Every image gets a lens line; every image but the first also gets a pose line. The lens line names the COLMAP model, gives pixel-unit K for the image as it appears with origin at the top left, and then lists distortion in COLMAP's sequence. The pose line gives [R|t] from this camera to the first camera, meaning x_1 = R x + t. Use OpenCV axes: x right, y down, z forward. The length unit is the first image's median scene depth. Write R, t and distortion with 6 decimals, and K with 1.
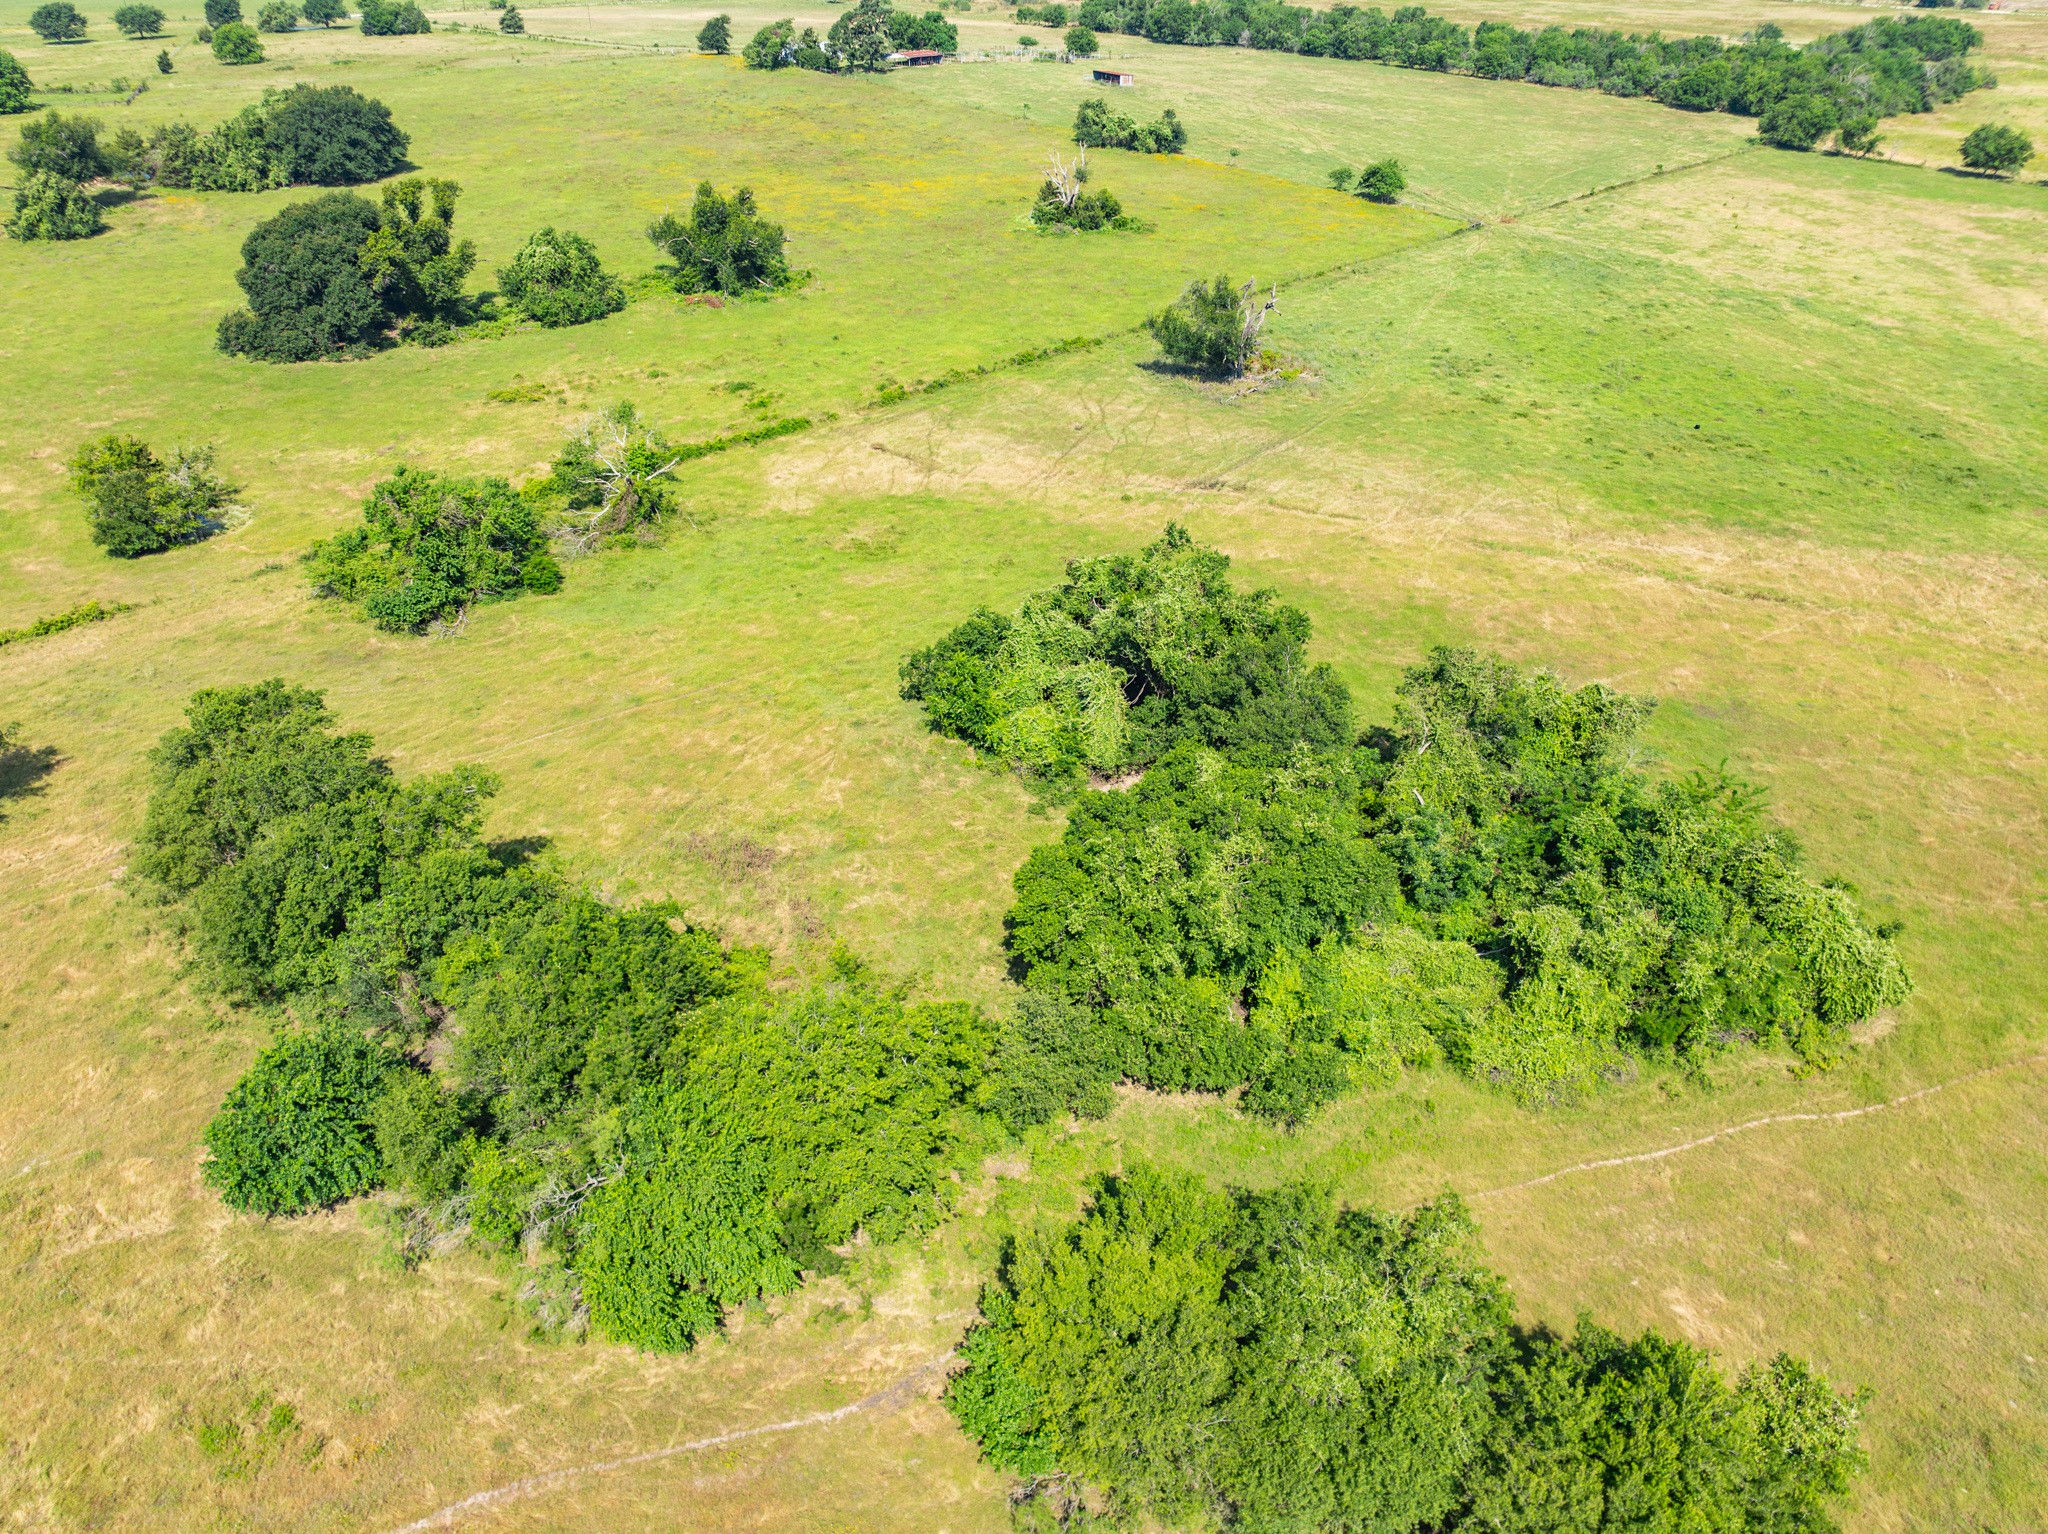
lens RADIAL K [[1434.7, 0, 1028.1], [0, 1434.7, 764.5], [0, 0, 1]] dist [-0.052655, 0.018324]
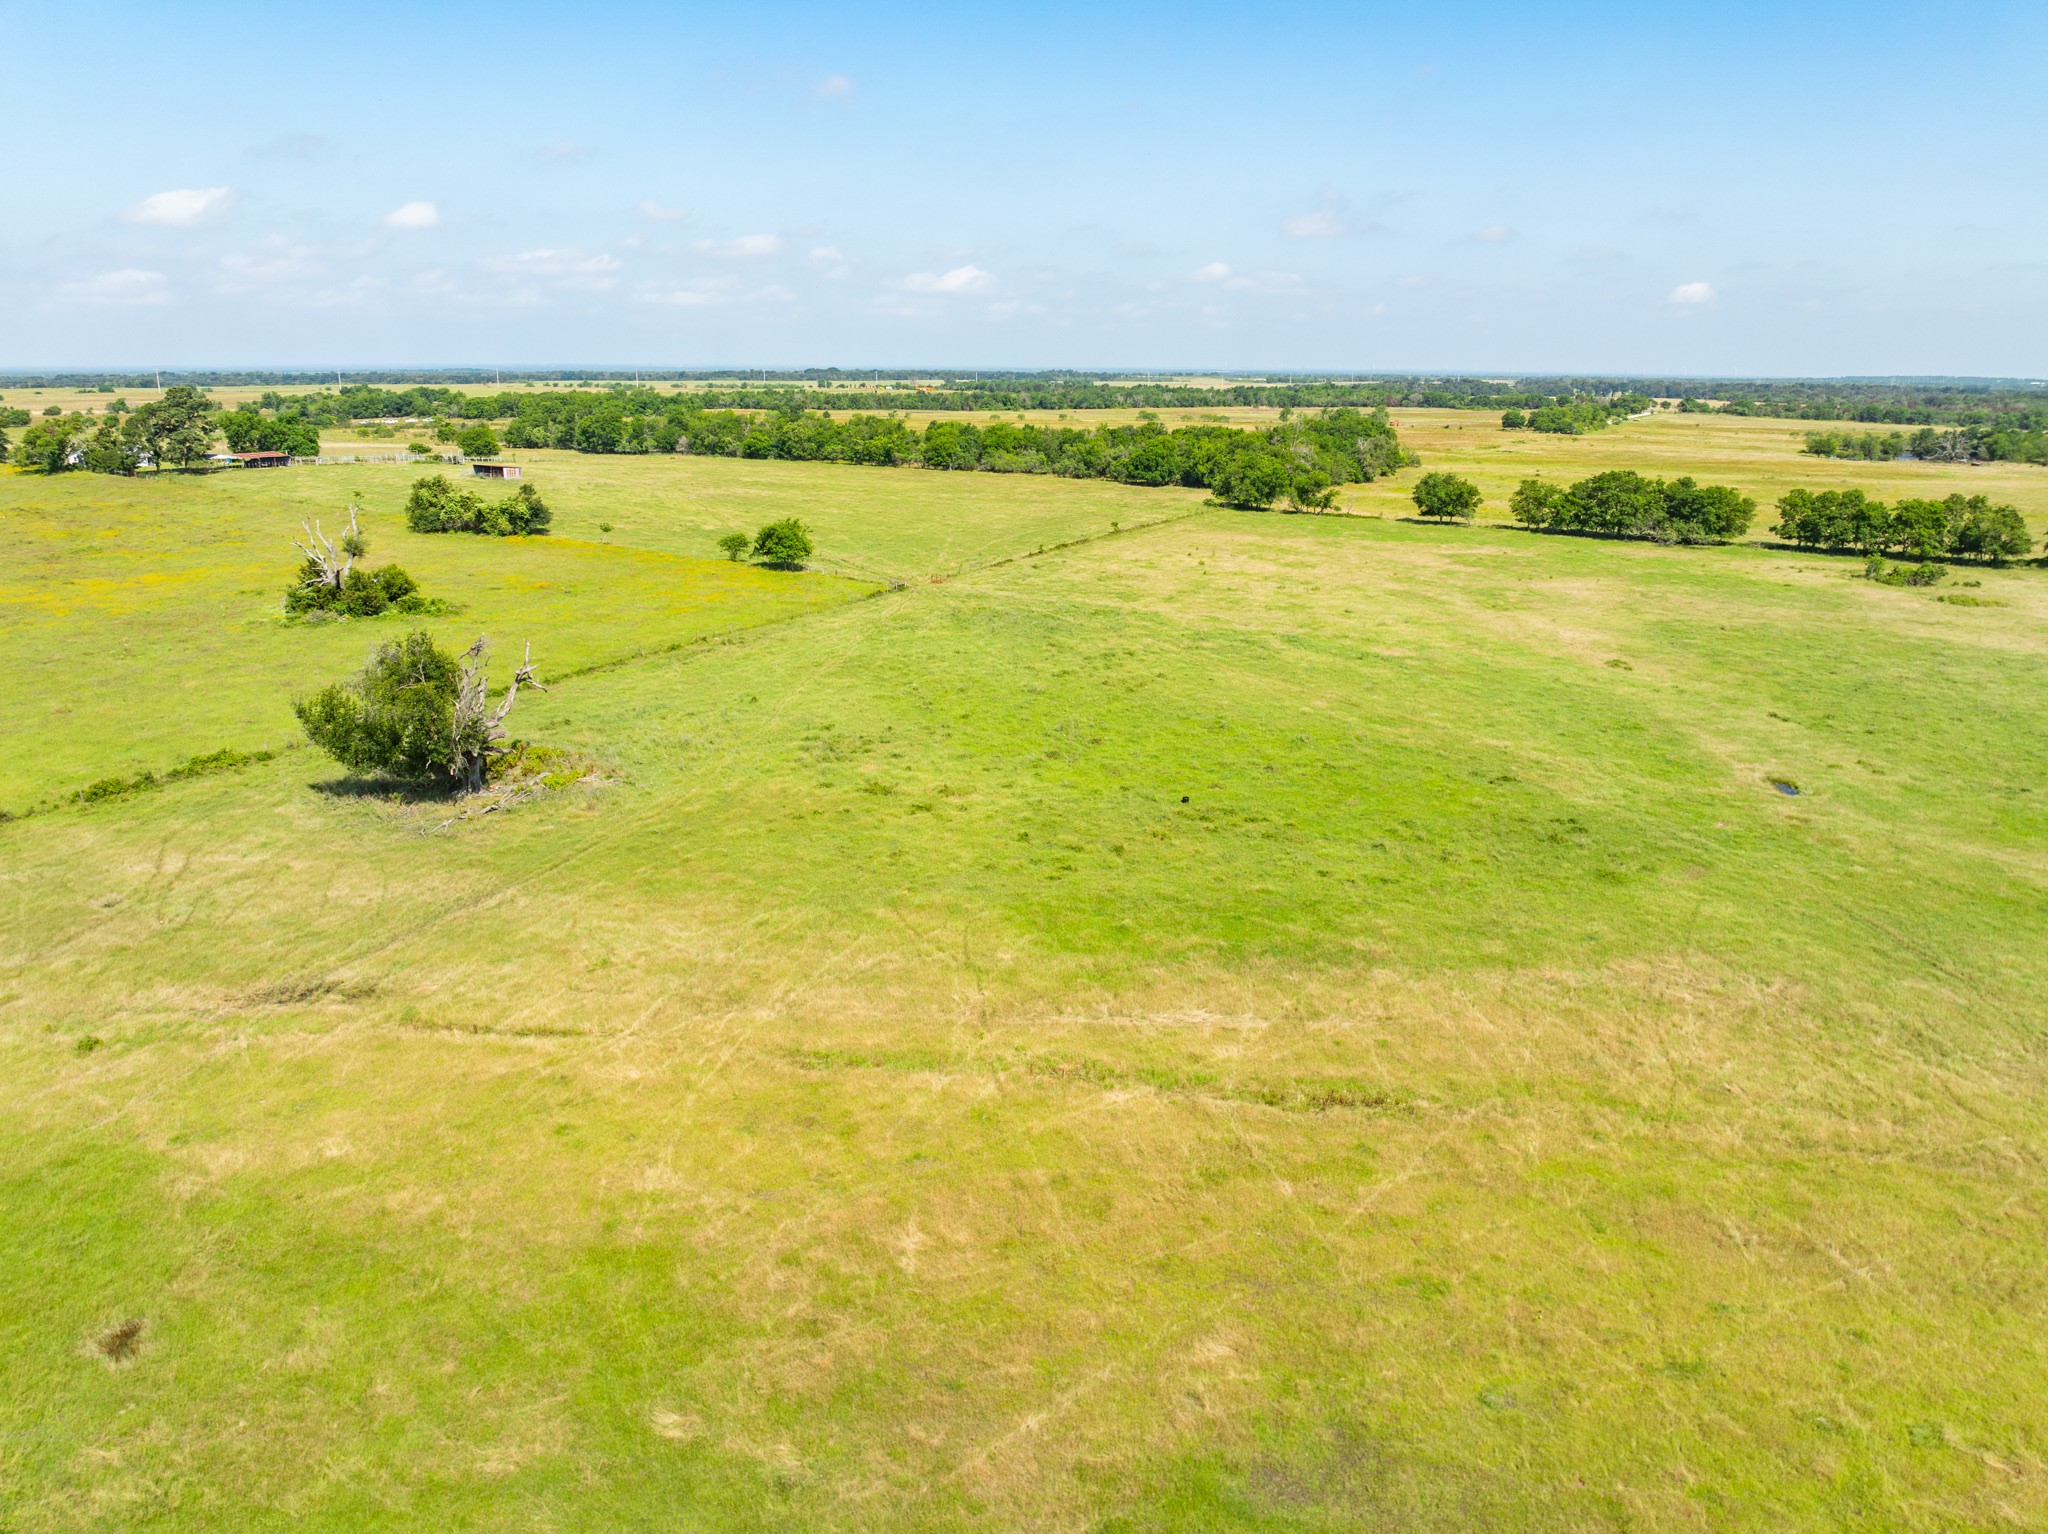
lens RADIAL K [[1434.7, 0, 1026.1], [0, 1434.7, 769.5], [0, 0, 1]] dist [-0.052655, 0.018324]
pose [[0.953592, -0.077540, 0.290945, 0.147373], [0.157759, 0.951691, -0.263430, -0.062127], [-0.256463, 0.297104, 0.919758, 0.283493]]
